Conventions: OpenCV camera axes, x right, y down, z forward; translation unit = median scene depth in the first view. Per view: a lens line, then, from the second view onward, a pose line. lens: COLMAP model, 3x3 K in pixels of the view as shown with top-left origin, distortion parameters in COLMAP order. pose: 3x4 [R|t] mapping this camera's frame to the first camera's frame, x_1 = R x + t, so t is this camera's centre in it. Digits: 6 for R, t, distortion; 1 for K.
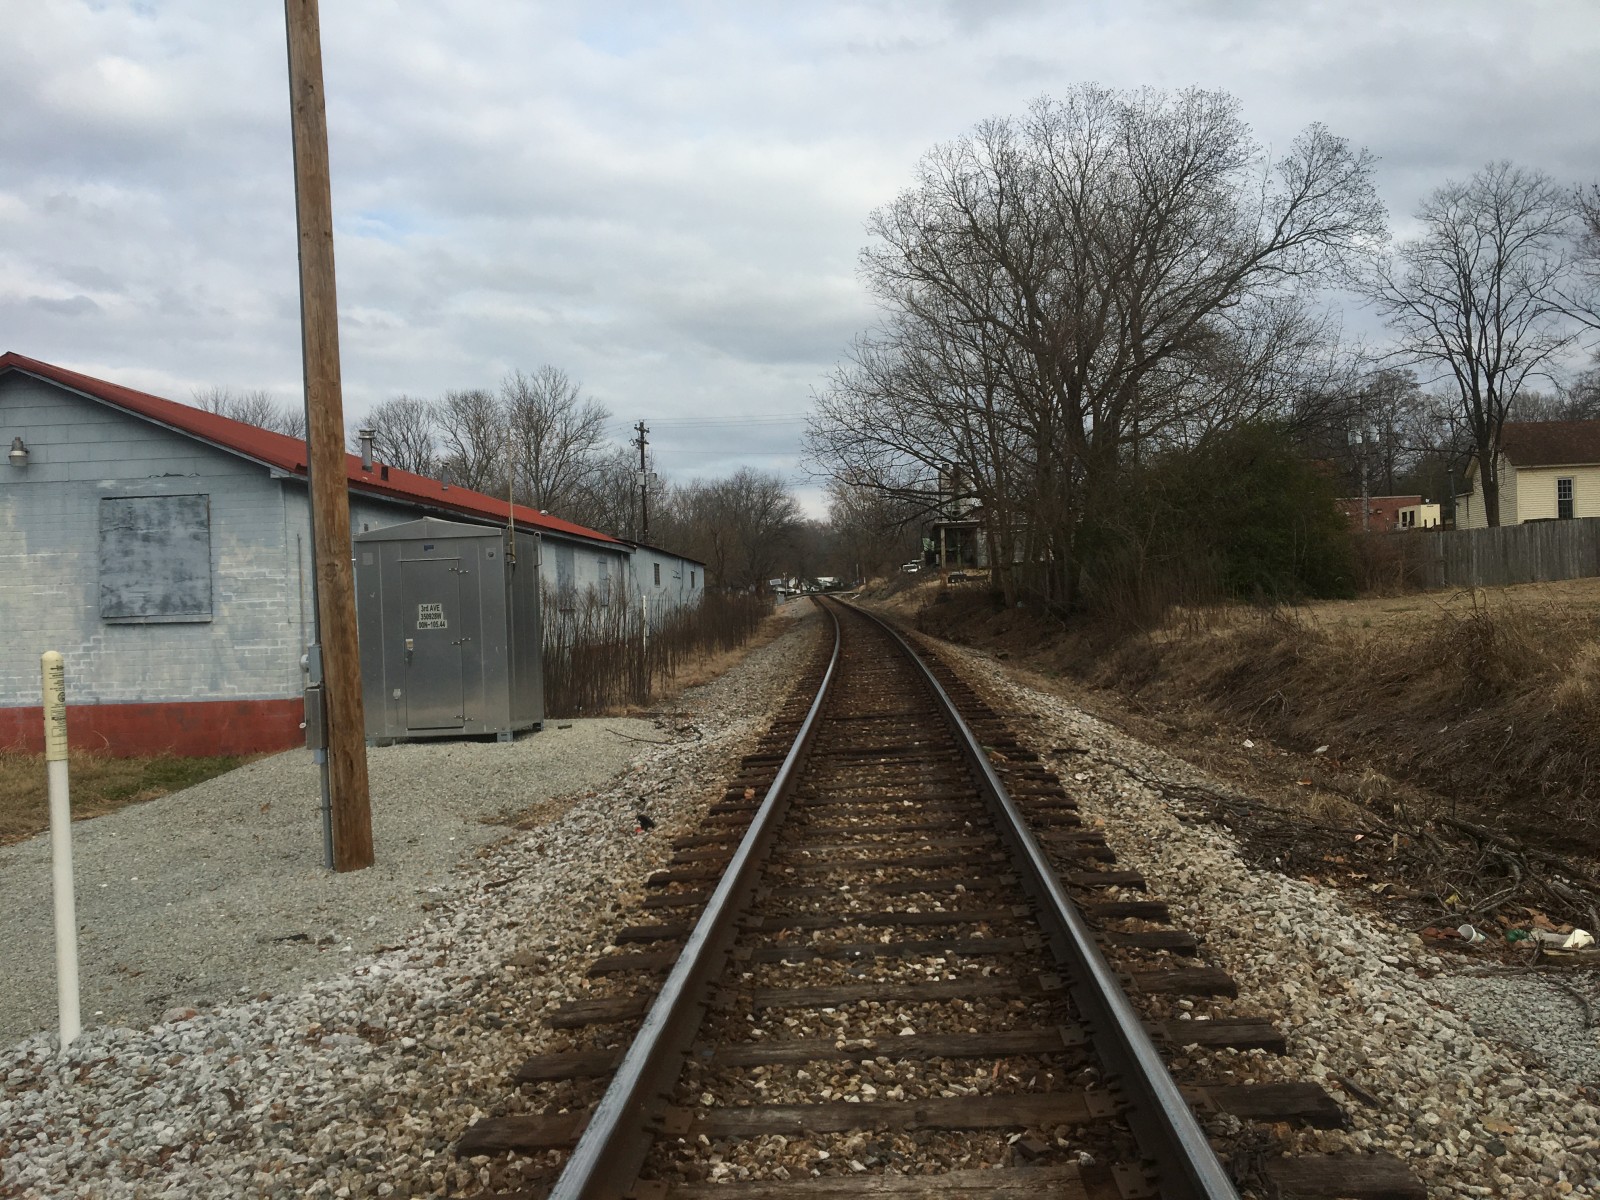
lens RADIAL K [[1322.9, 0, 800.0], [0, 1322.9, 600.0], [0, 0, 1]] dist [0.081622, -0.150443]
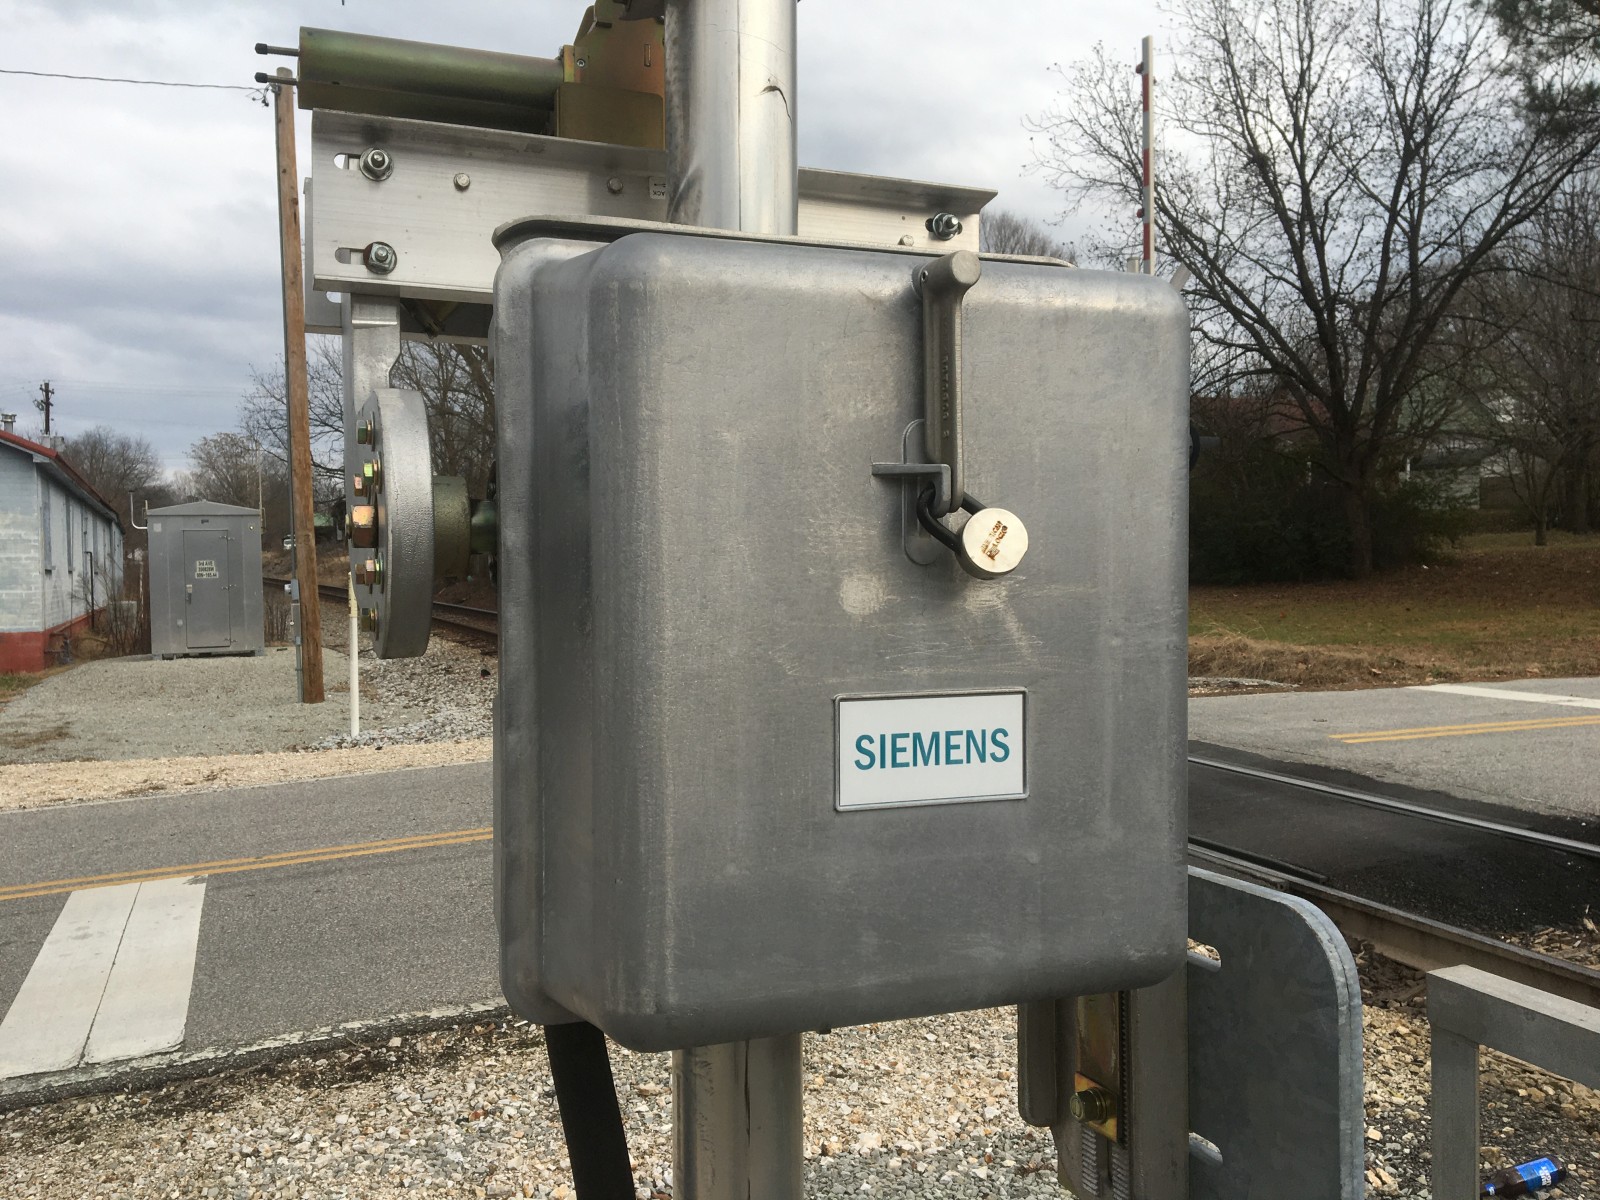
lens RADIAL K [[1322.9, 0, 800.0], [0, 1322.9, 600.0], [0, 0, 1]] dist [0.081622, -0.150443]
pose [[0.892992, 0.011522, 0.449925, -0.351390], [-0.017677, 0.999799, 0.009481, 0.020248], [-0.449725, -0.016420, 0.893016, -0.573786]]
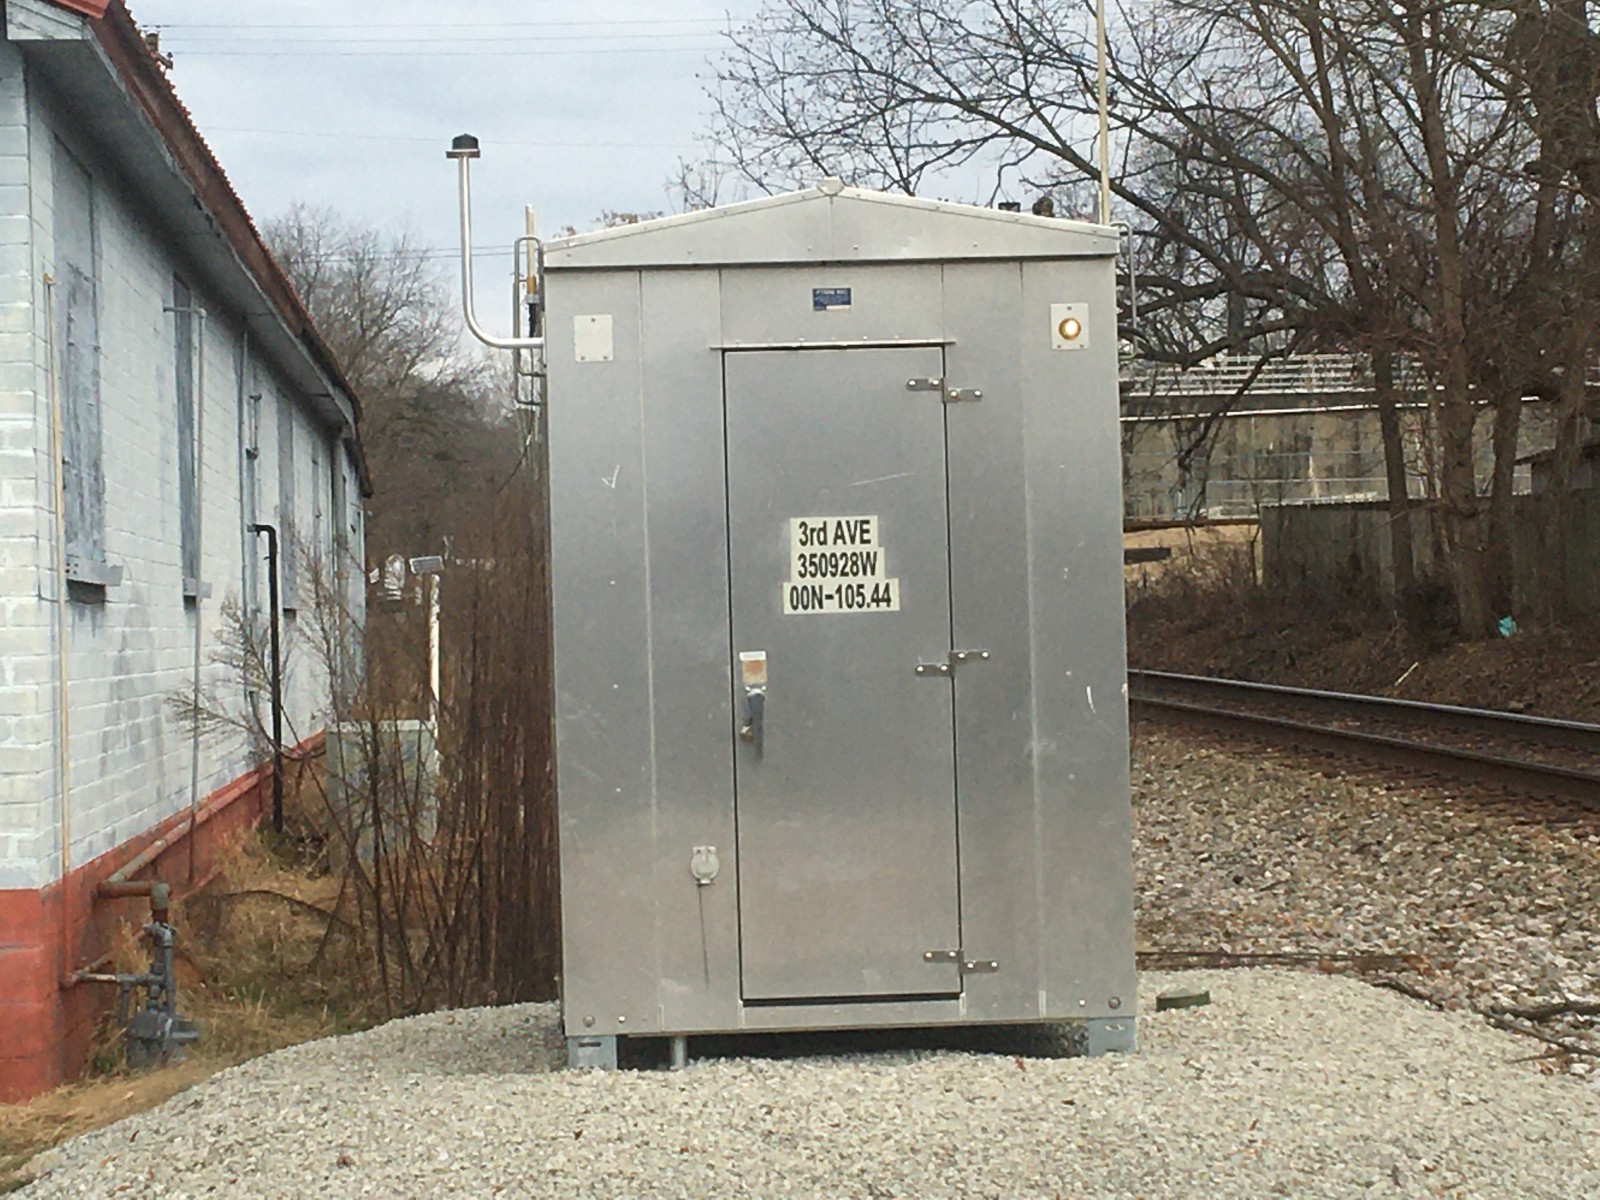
lens RADIAL K [[4034.5, 0, 800.0], [0, 4034.5, 600.0], [0, 0, 1]] dist [0.109005, 0.292656]
pose [[0.994086, 0.013229, 0.107784, -0.366313], [-0.012292, 0.999881, -0.009356, 0.026363], [-0.107895, 0.007976, 0.994130, 0.221522]]
